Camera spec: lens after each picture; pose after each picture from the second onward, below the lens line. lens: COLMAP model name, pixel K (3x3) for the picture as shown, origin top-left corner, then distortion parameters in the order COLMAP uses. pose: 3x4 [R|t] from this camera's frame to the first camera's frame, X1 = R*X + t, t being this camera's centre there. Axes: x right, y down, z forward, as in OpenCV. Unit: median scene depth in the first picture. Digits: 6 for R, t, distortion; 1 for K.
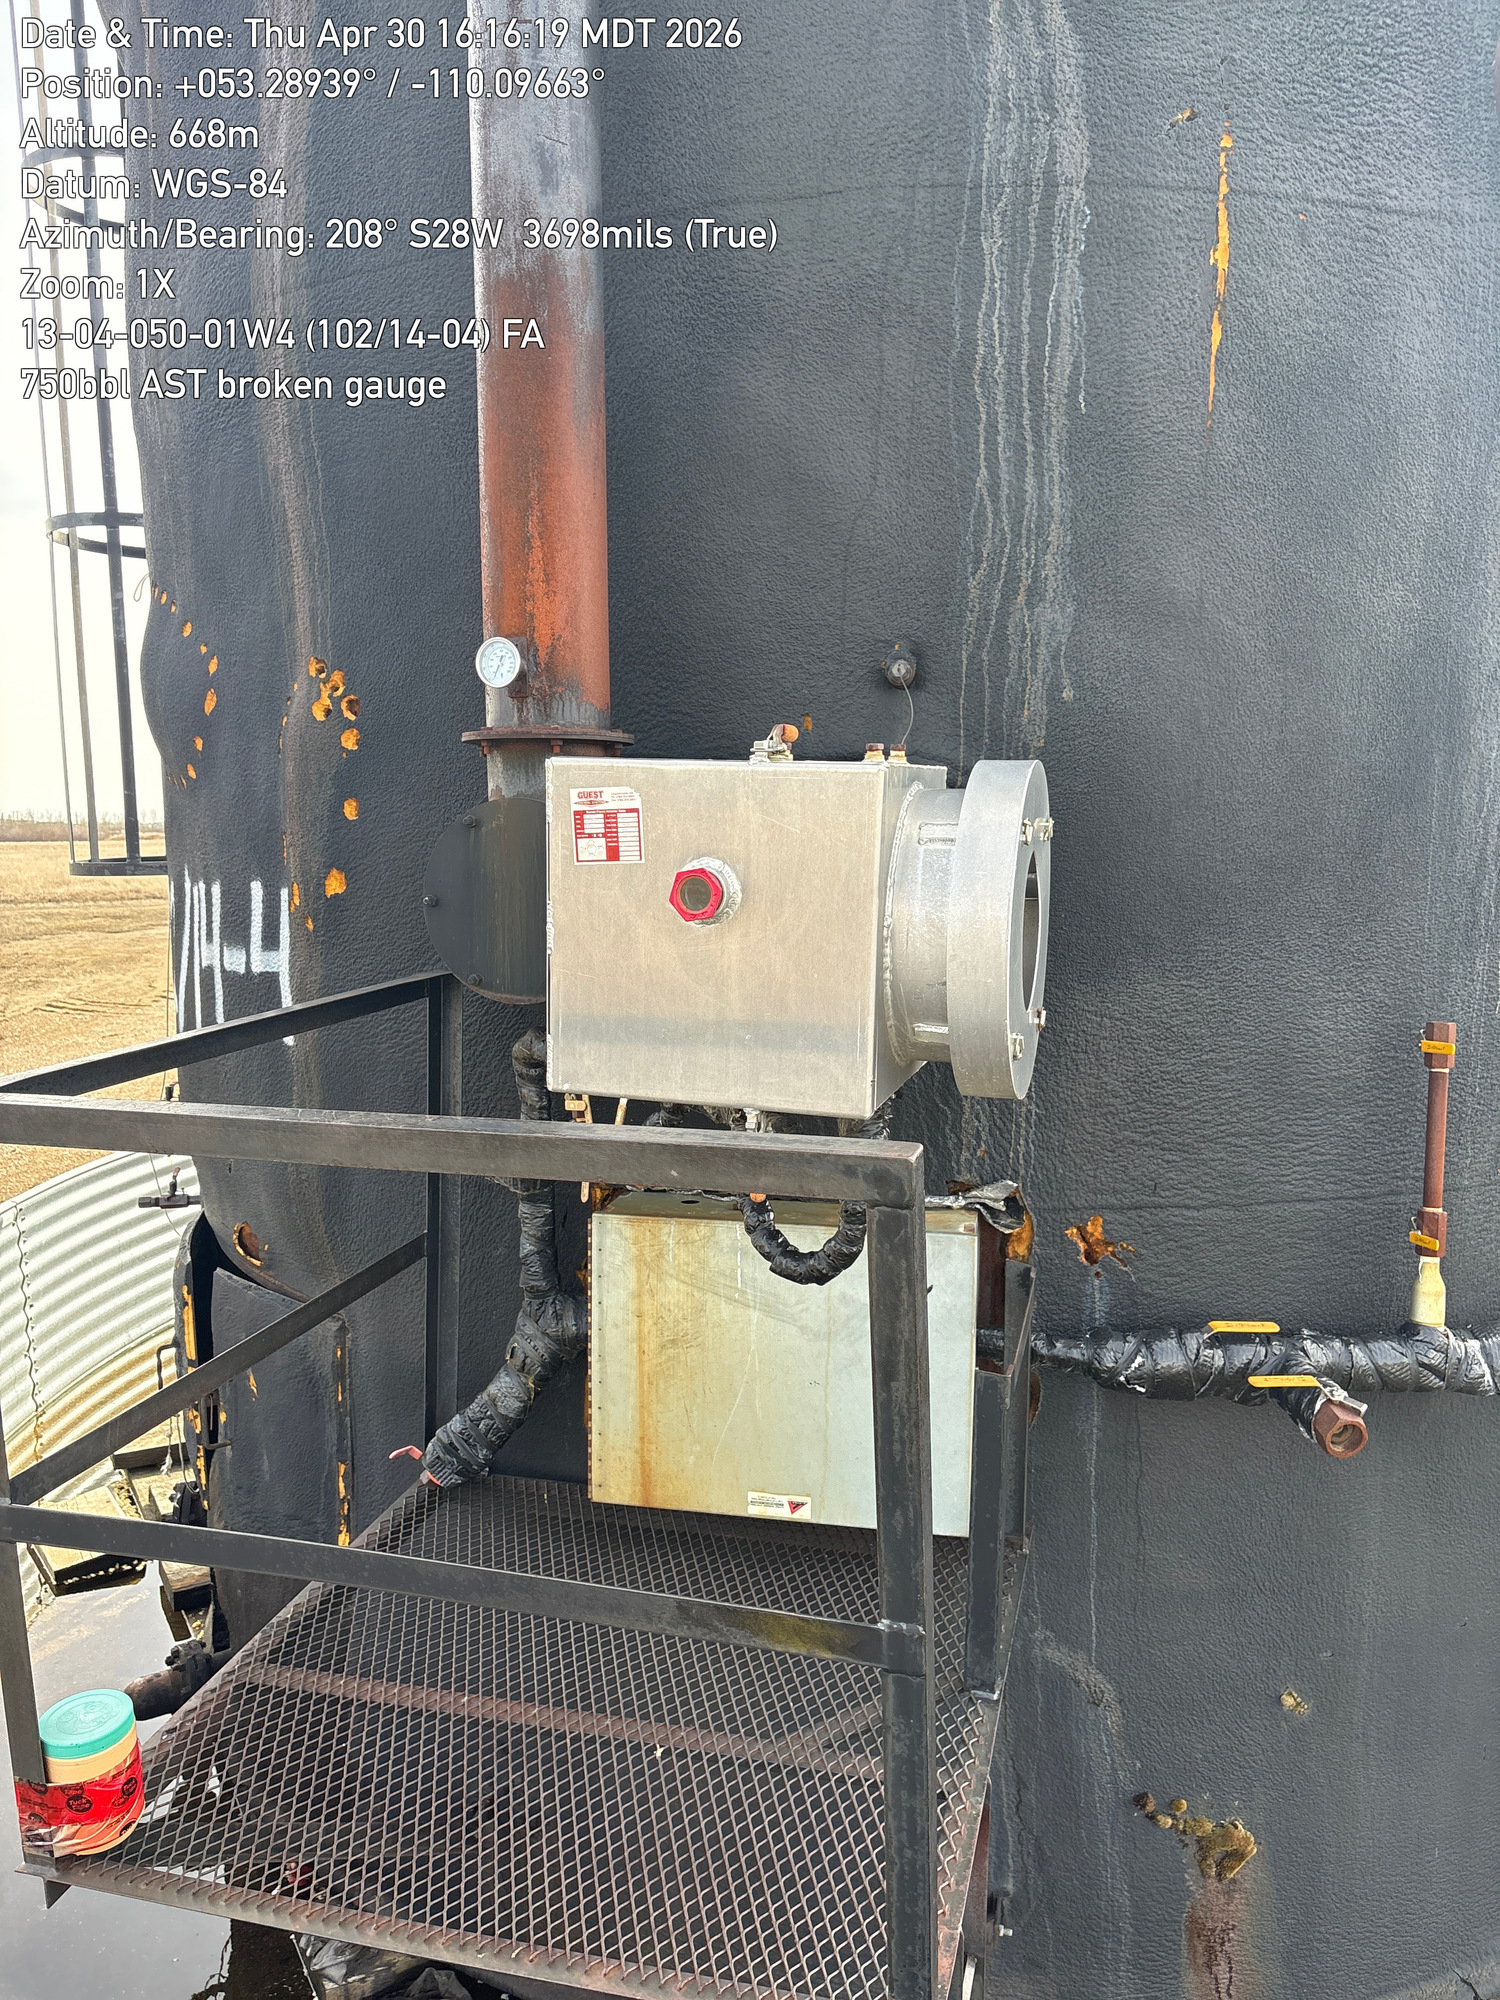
lens RADIAL K [[1537.5, 0, 755.0], [0, 1537.5, 1024.2], [0, 0, 1]] dist [0.021008, 0.049774]
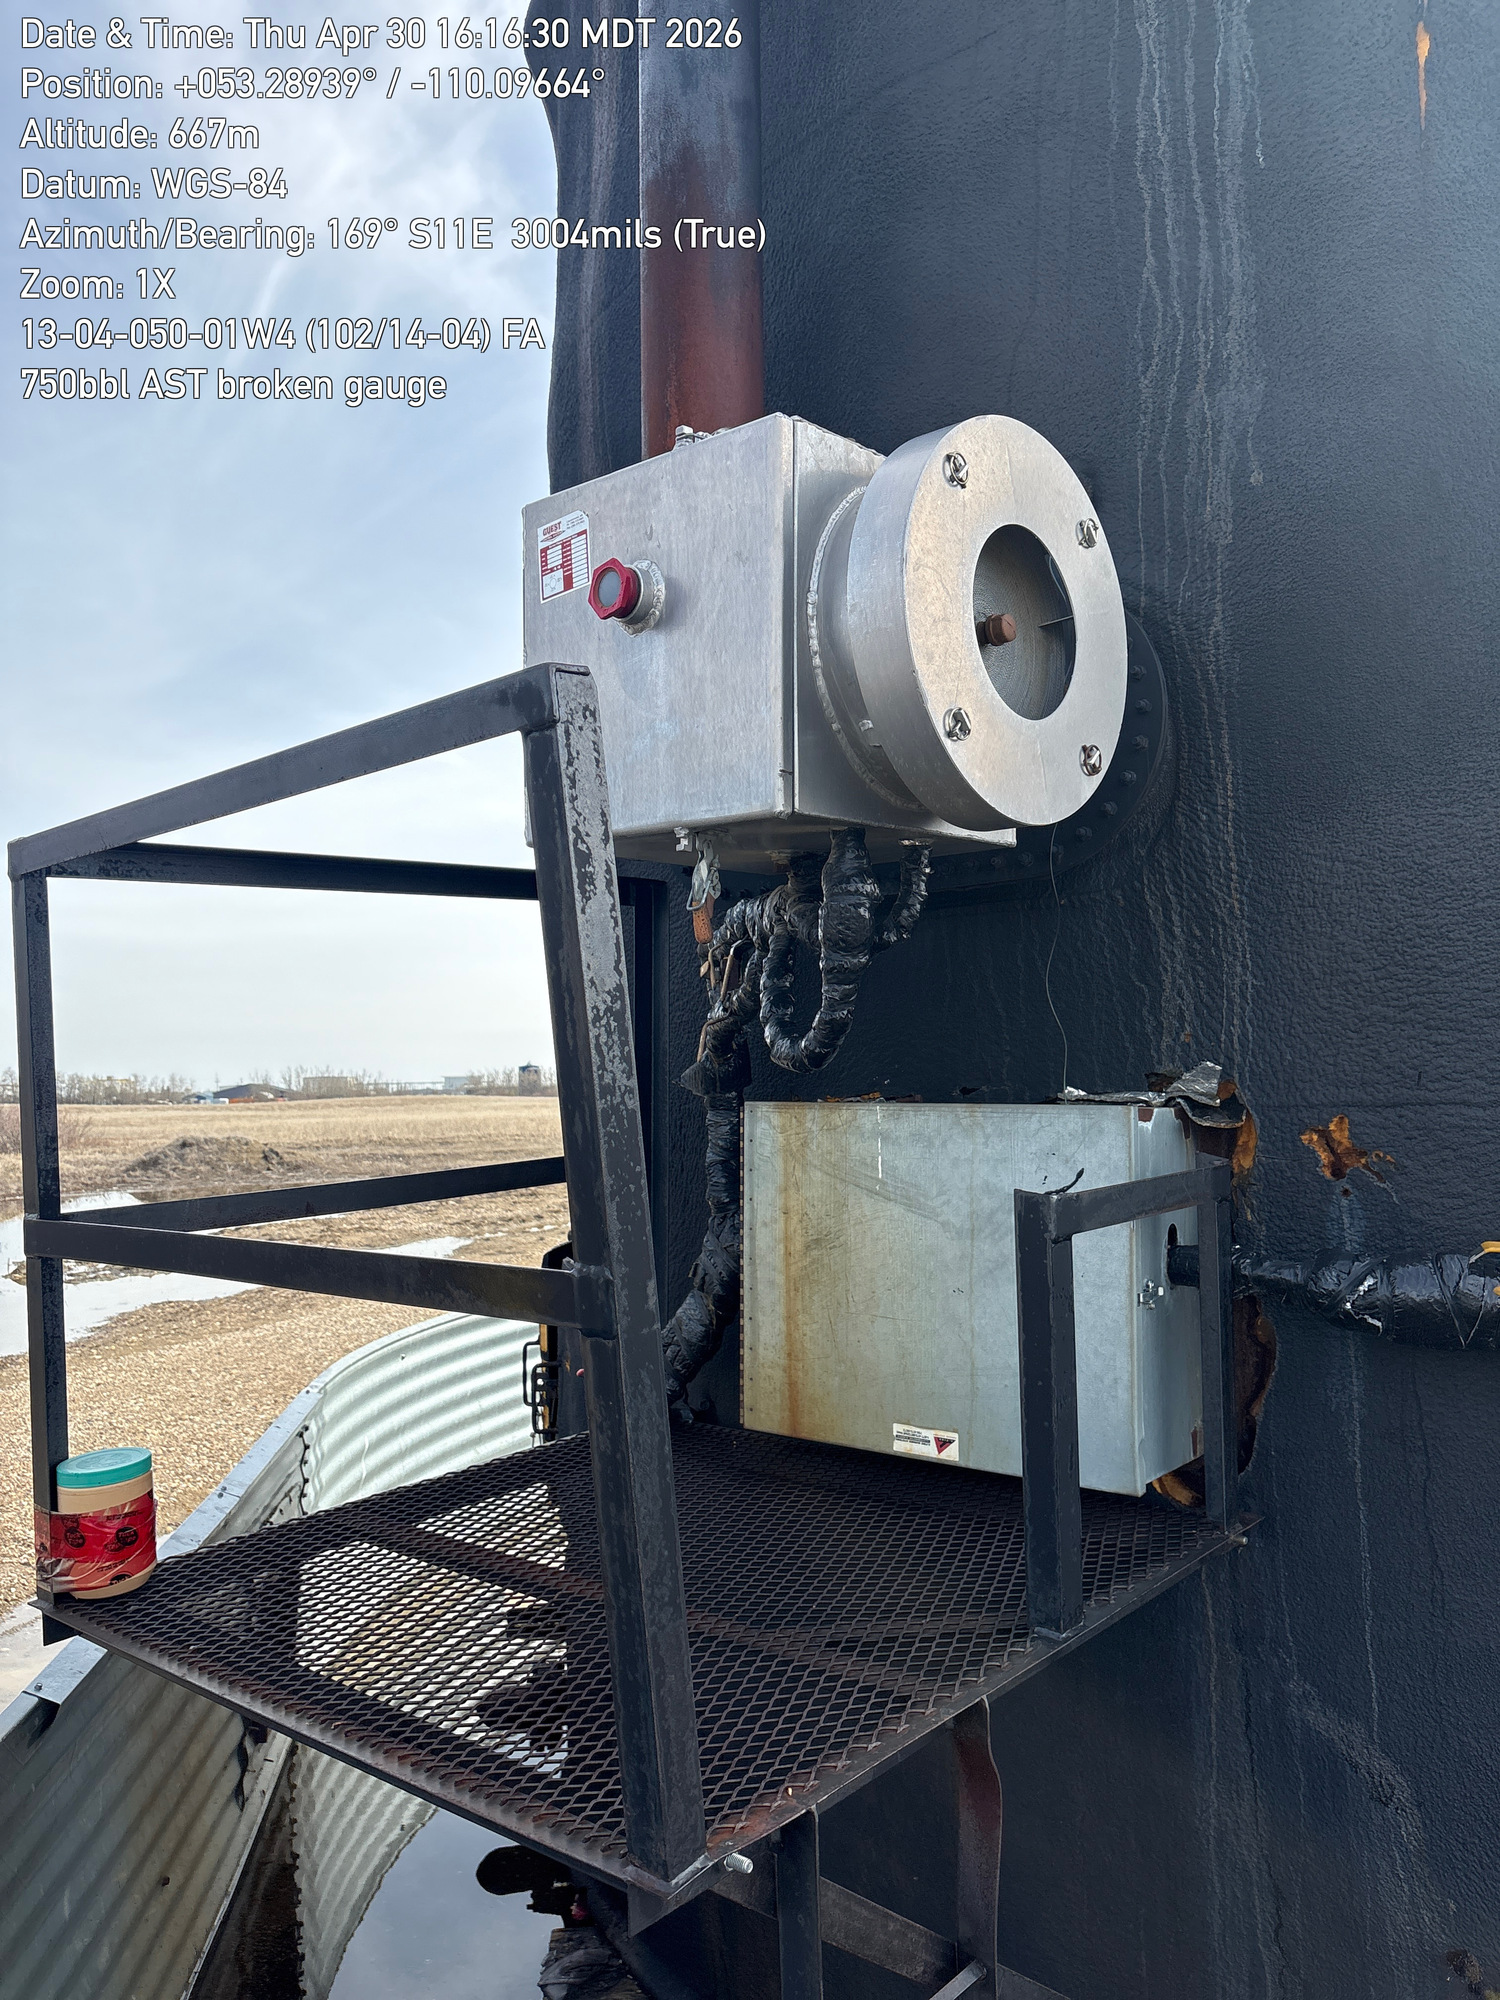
lens RADIAL K [[1509.9, 0, 750.0], [0, 1509.9, 1000.0], [0, 0, 1]] dist [0.087221, -0.084207]
pose [[0.900089, -0.031802, -0.434544, 0.307668], [-0.046971, 0.984438, -0.169339, 0.224157], [0.433167, 0.172831, 0.884588, 0.179062]]
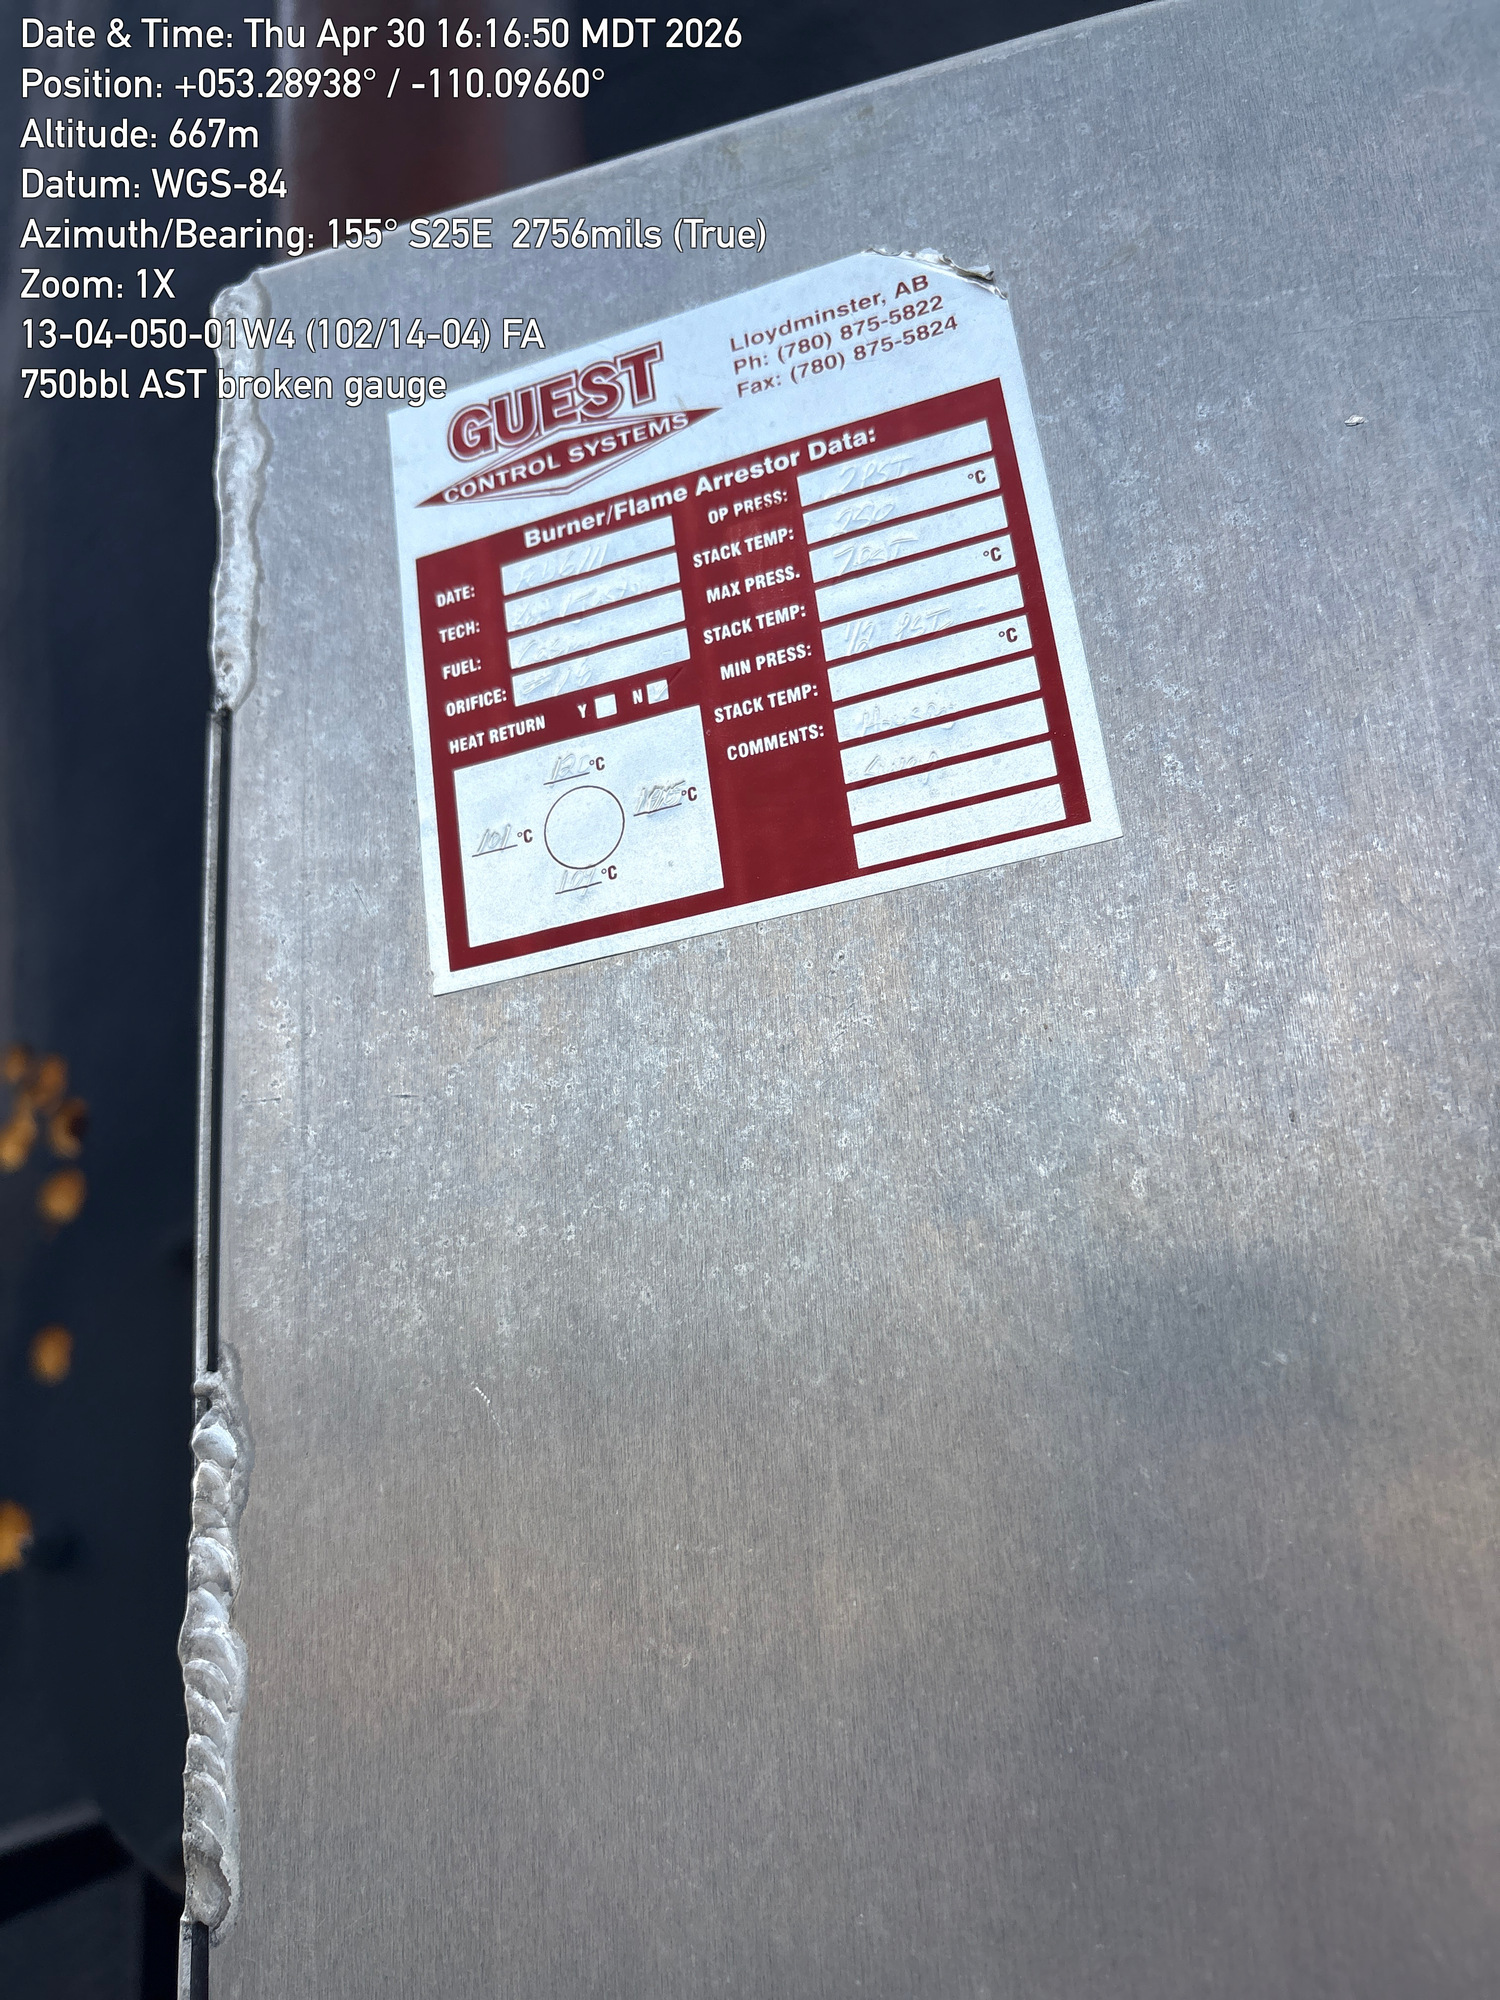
lens RADIAL K [[1509.9, 0, 750.0], [0, 1509.9, 1000.0], [0, 0, 1]] dist [0.087221, -0.084207]
pose [[0.996529, -0.082831, 0.008267, -0.070610], [0.078884, 0.907968, -0.411547, -0.042095], [0.026583, 0.410771, 0.911351, 0.666322]]
